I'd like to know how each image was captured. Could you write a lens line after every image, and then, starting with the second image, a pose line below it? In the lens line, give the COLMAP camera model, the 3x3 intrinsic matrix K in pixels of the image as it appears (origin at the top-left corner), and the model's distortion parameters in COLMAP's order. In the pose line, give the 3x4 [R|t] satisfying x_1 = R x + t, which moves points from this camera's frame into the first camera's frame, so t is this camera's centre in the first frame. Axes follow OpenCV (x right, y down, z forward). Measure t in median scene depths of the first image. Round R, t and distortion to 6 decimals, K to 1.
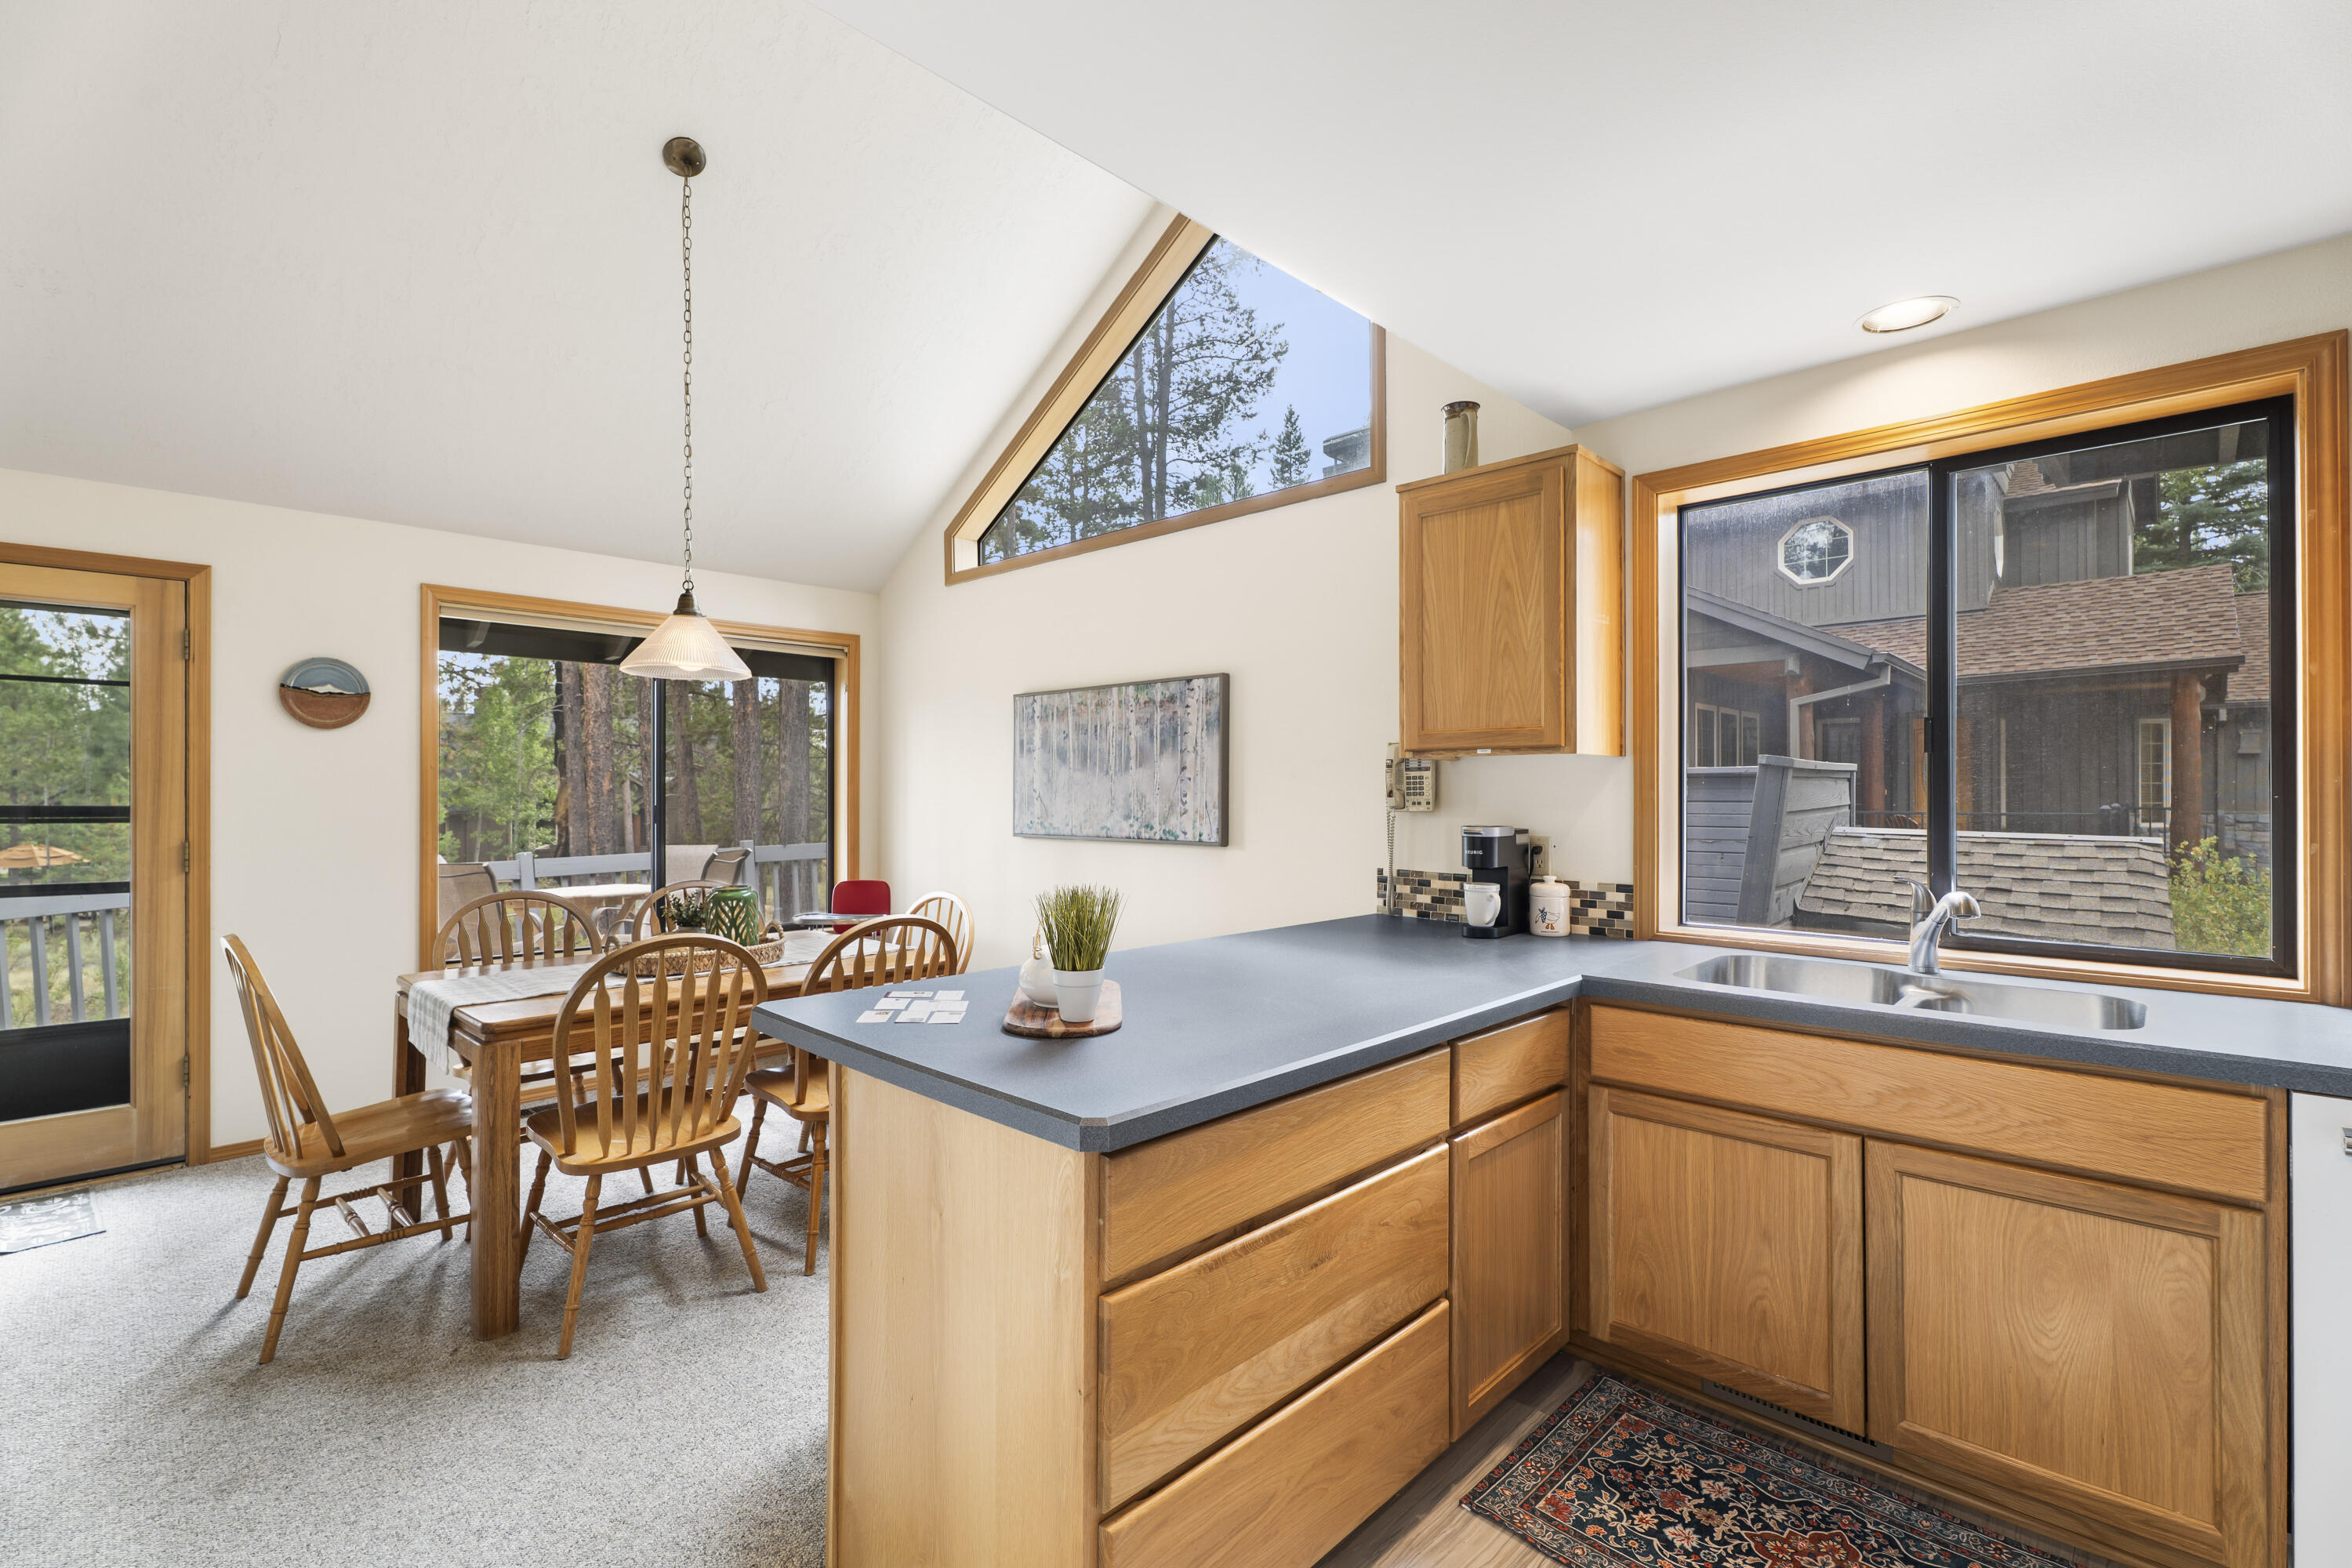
lens RADIAL K [[1050.6, 0, 1170.4], [0, 1050.6, 789.6], [0, 0, 1]] dist [0.000370, 0.000083]
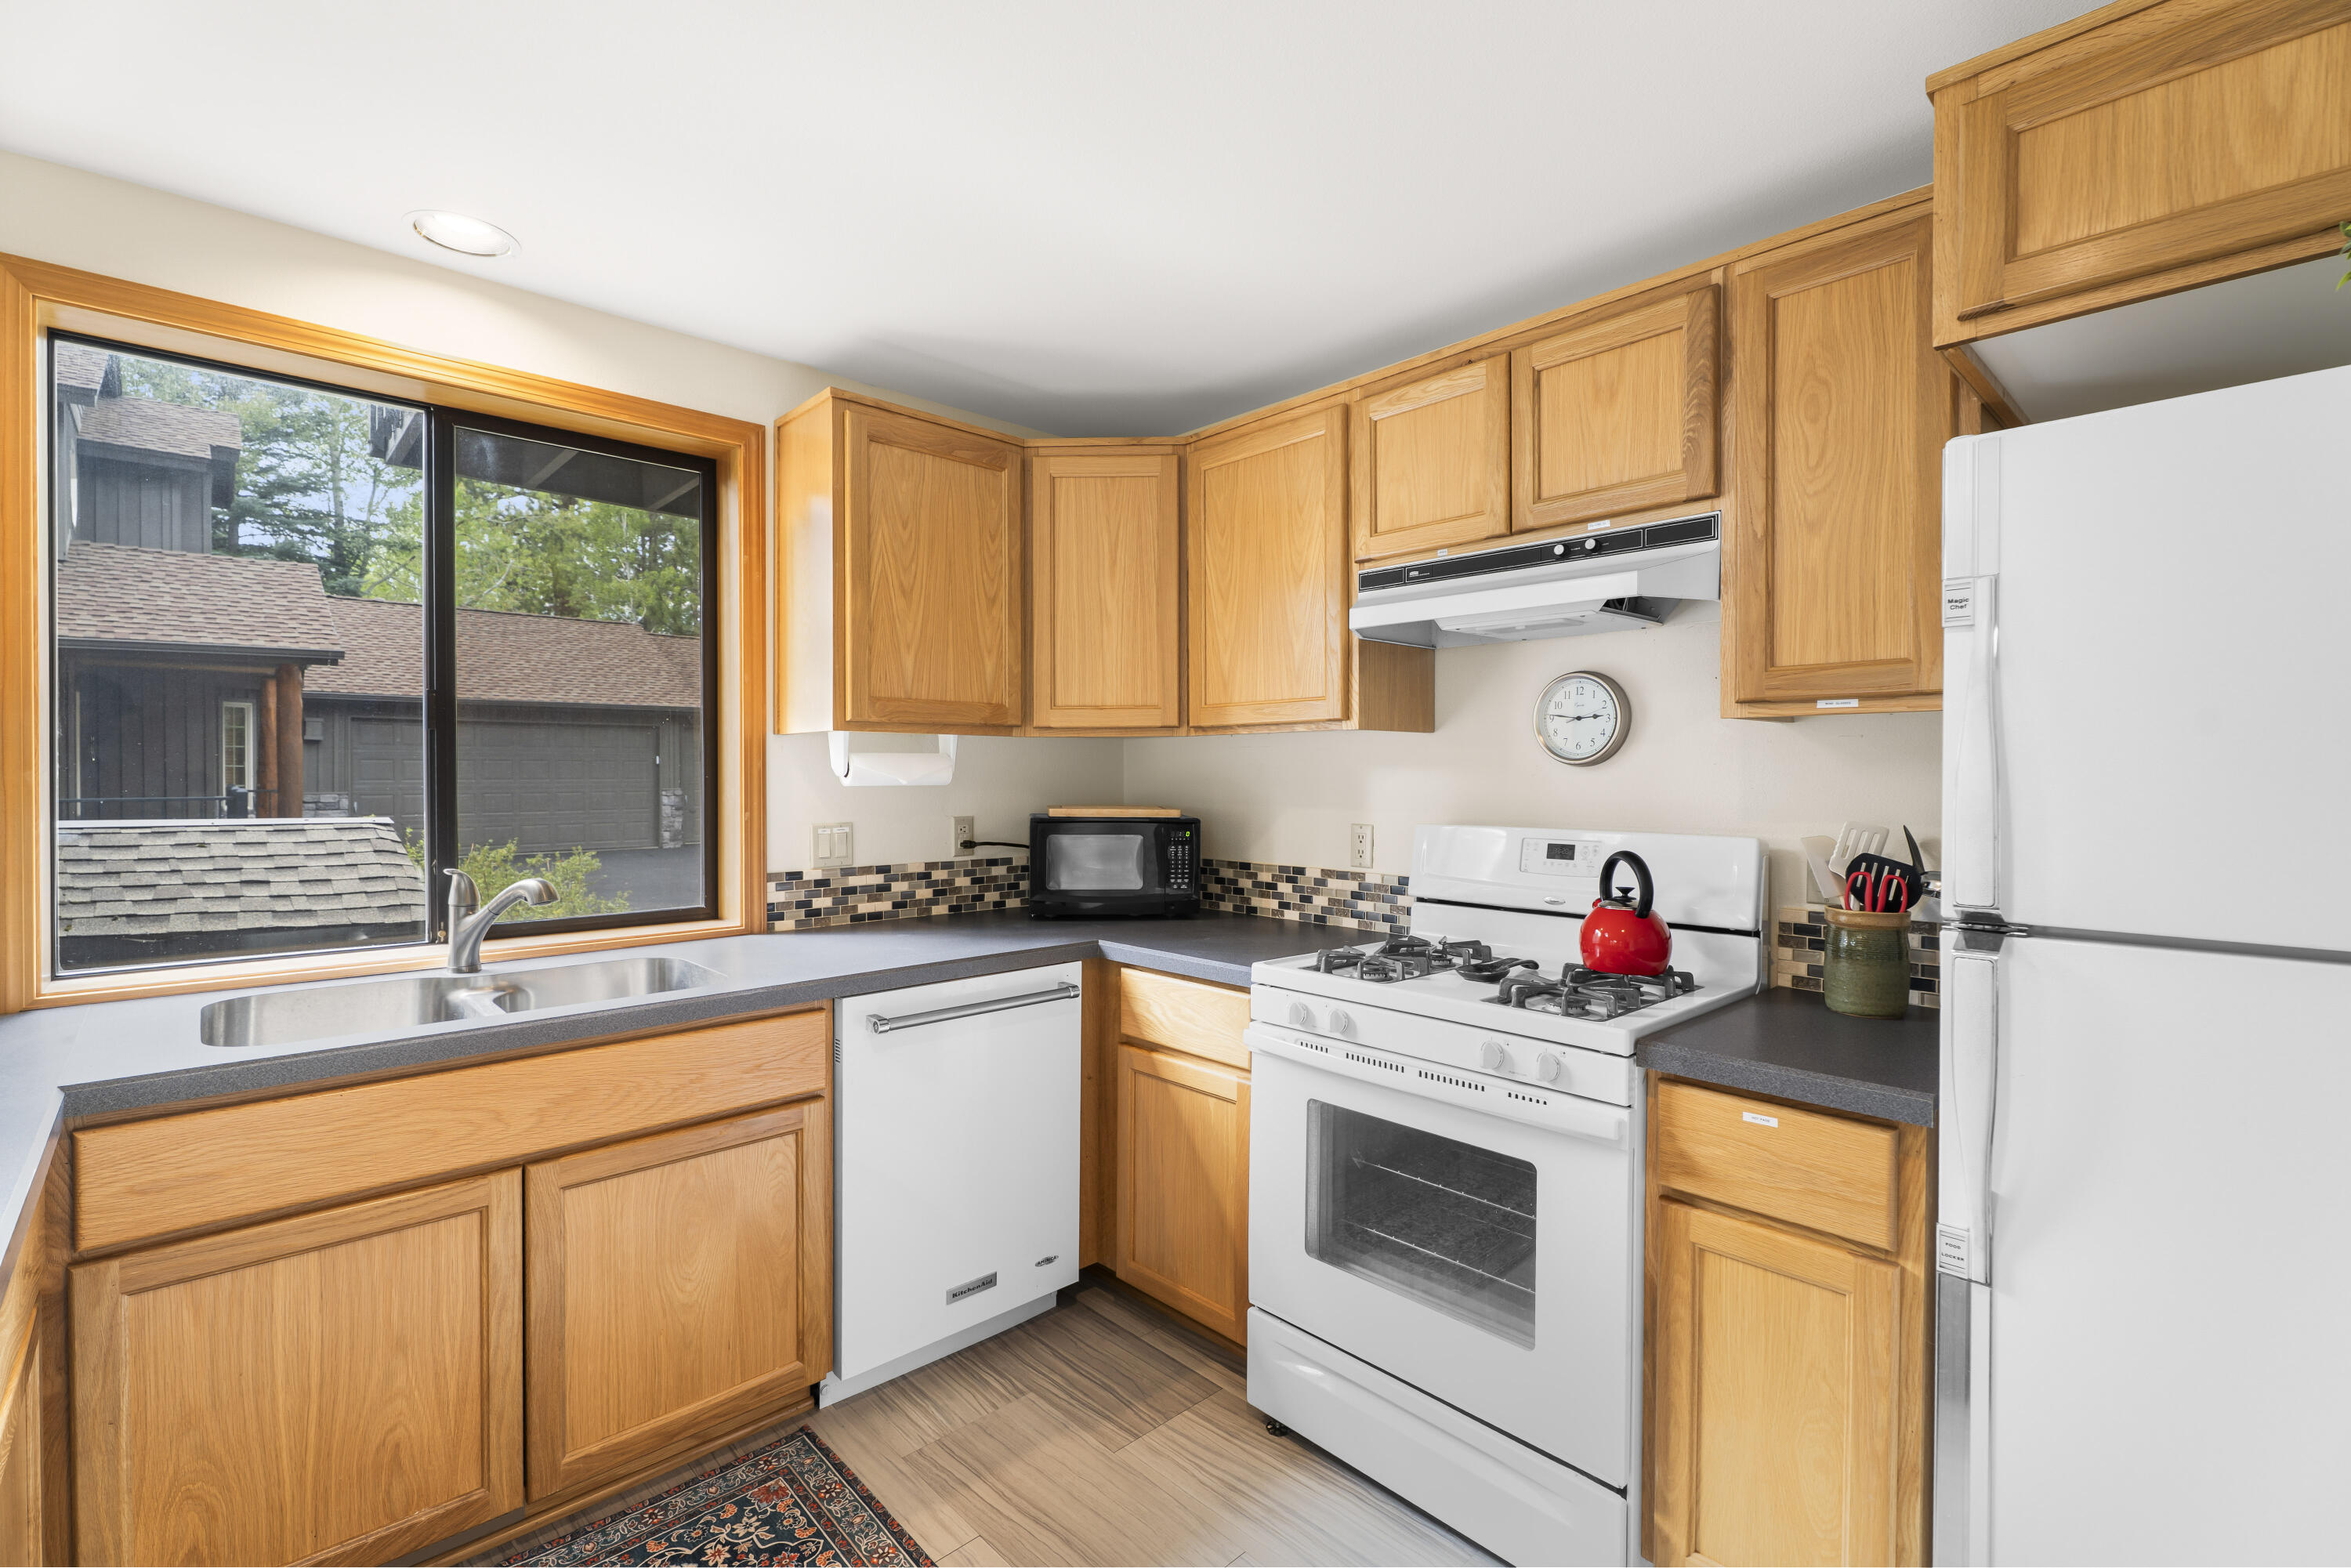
lens RADIAL K [[1040.6, 0, 1173.6], [0, 1040.6, 781.2], [0, 0, 1]] dist [-0.003045, -0.000353]
pose [[0.040554, -0.007533, 0.999149, -0.091585], [-0.000265, 0.999971, 0.007550, 0.001760], [-0.999177, -0.000571, 0.040551, 0.215791]]
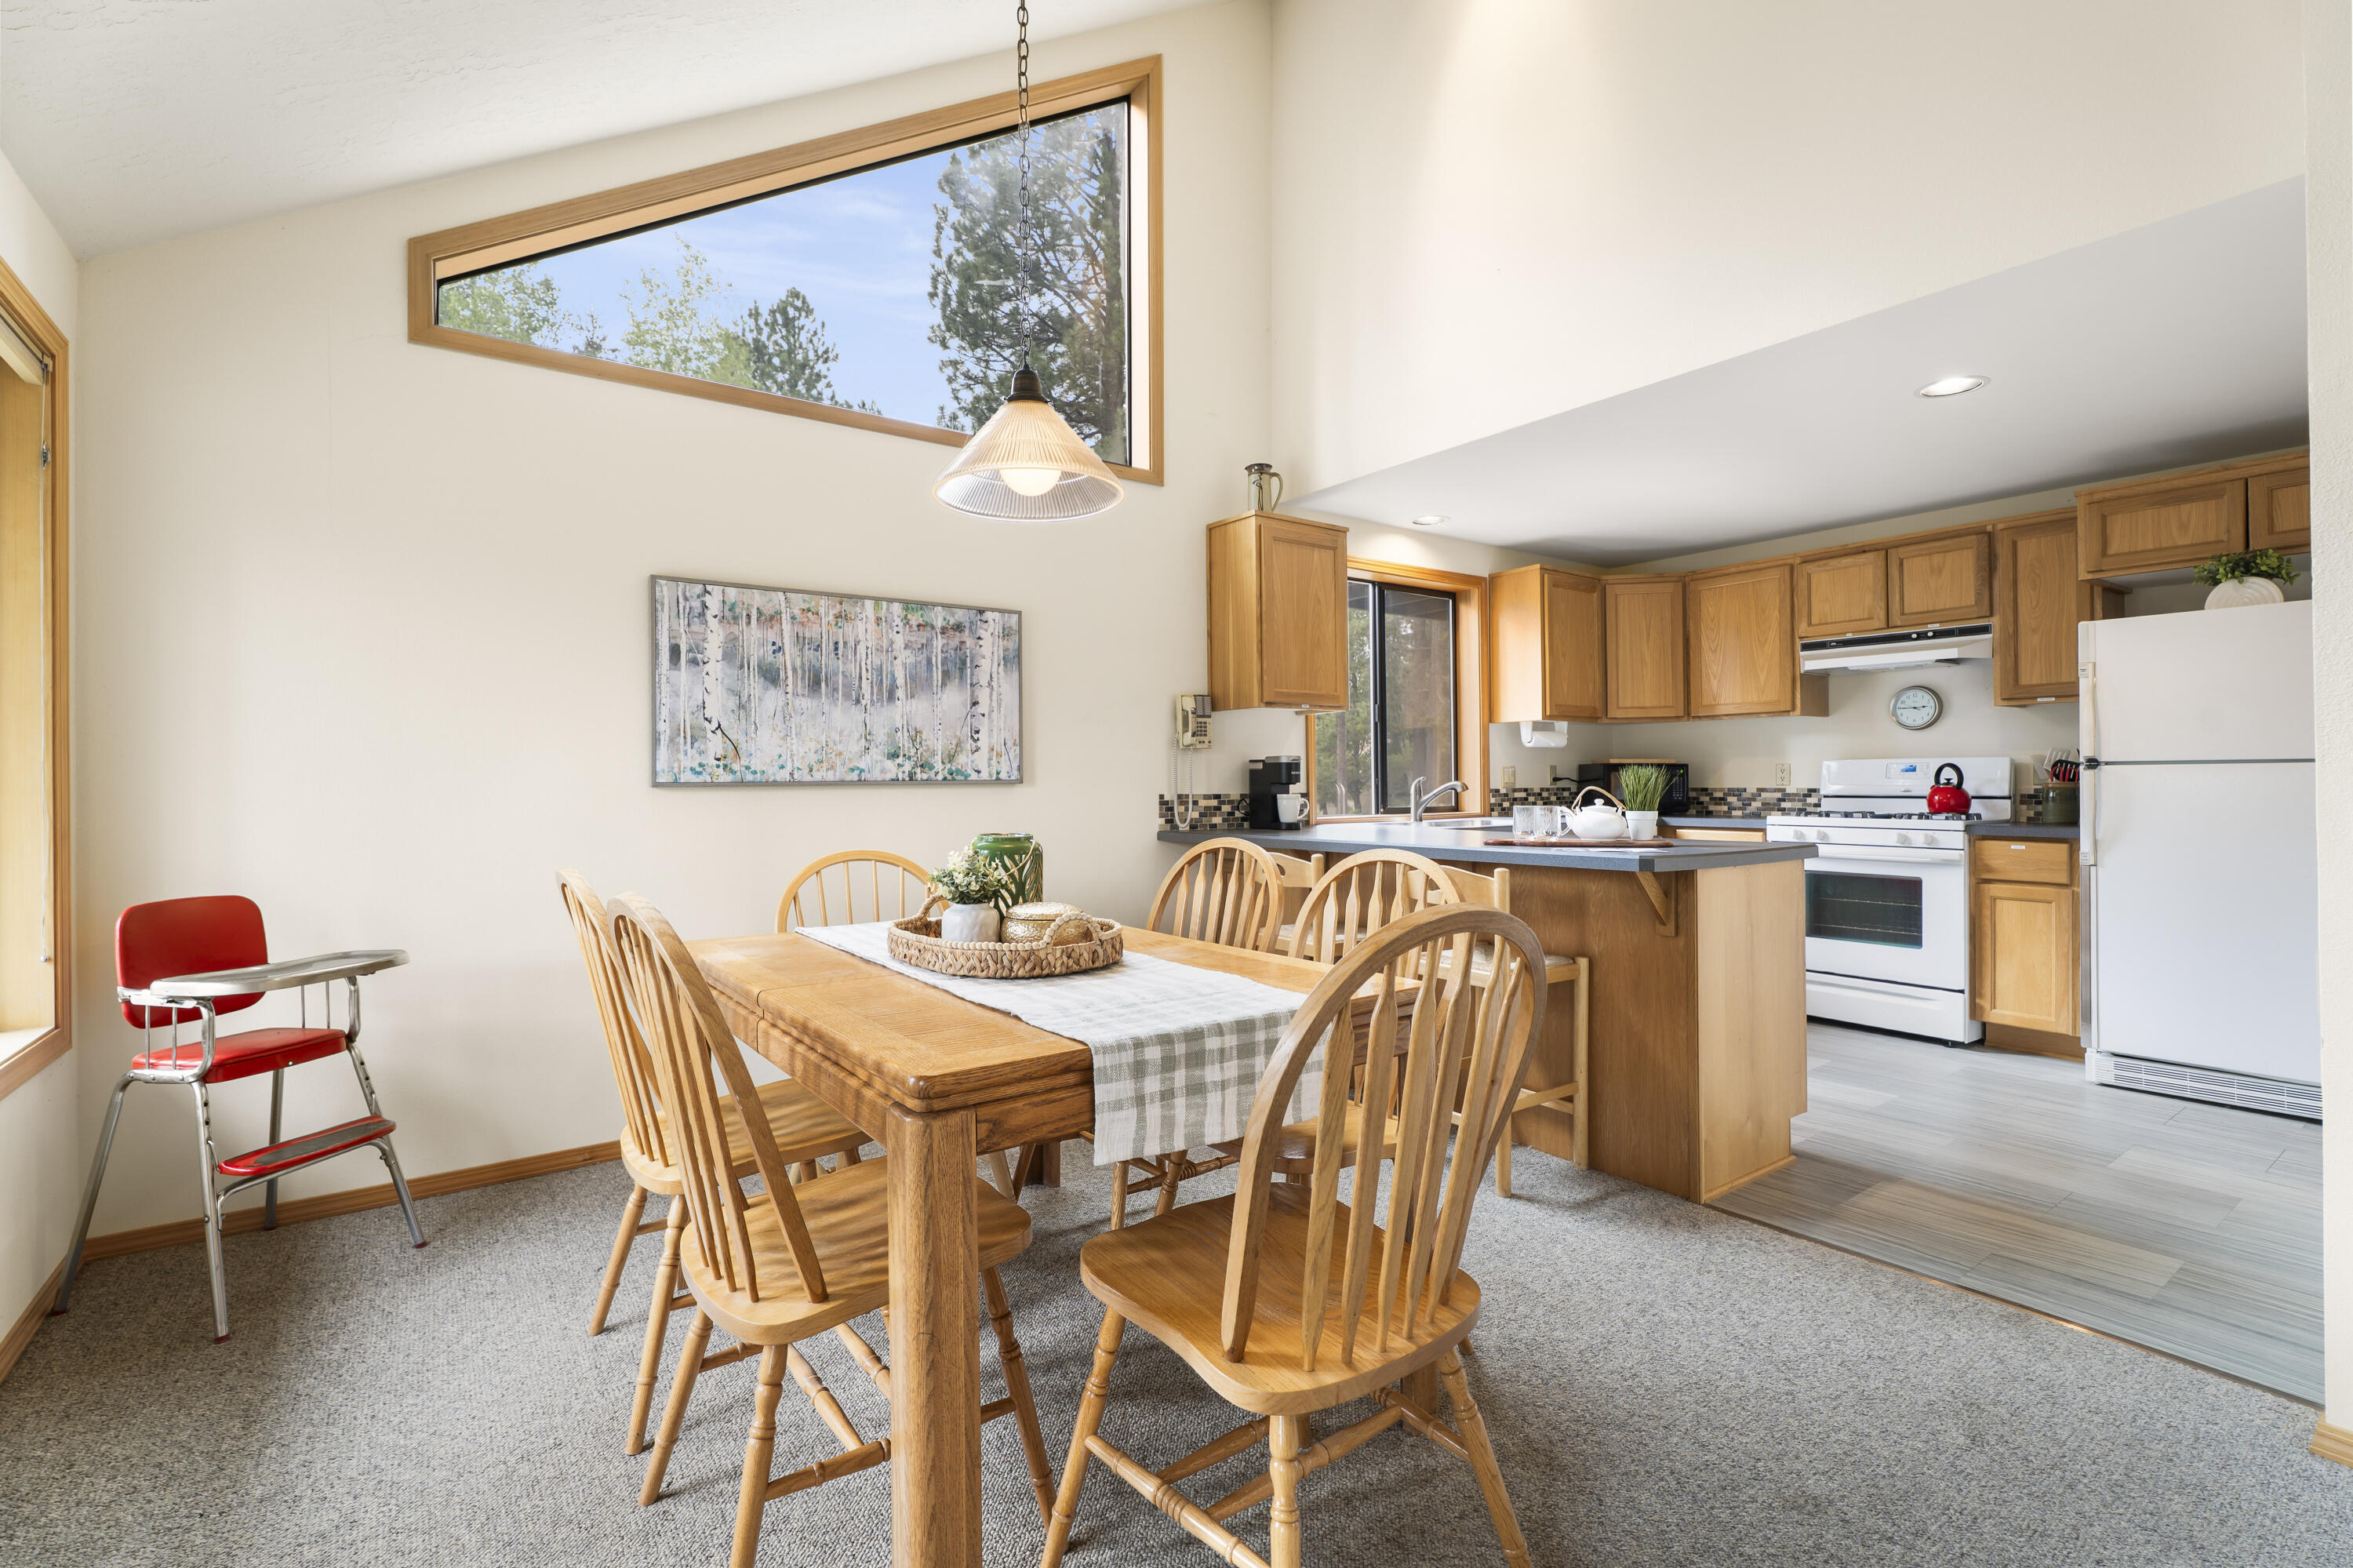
lens RADIAL K [[1054.4, 0, 1169.1], [0, 1054.4, 775.0], [0, 0, 1]] dist [0.001537, 0.000018]
pose [[0.169655, 0.004219, 0.985494, -0.909178], [0.008102, 0.999951, -0.005676, 0.051928], [-0.985470, 0.008947, 0.169613, 0.684885]]
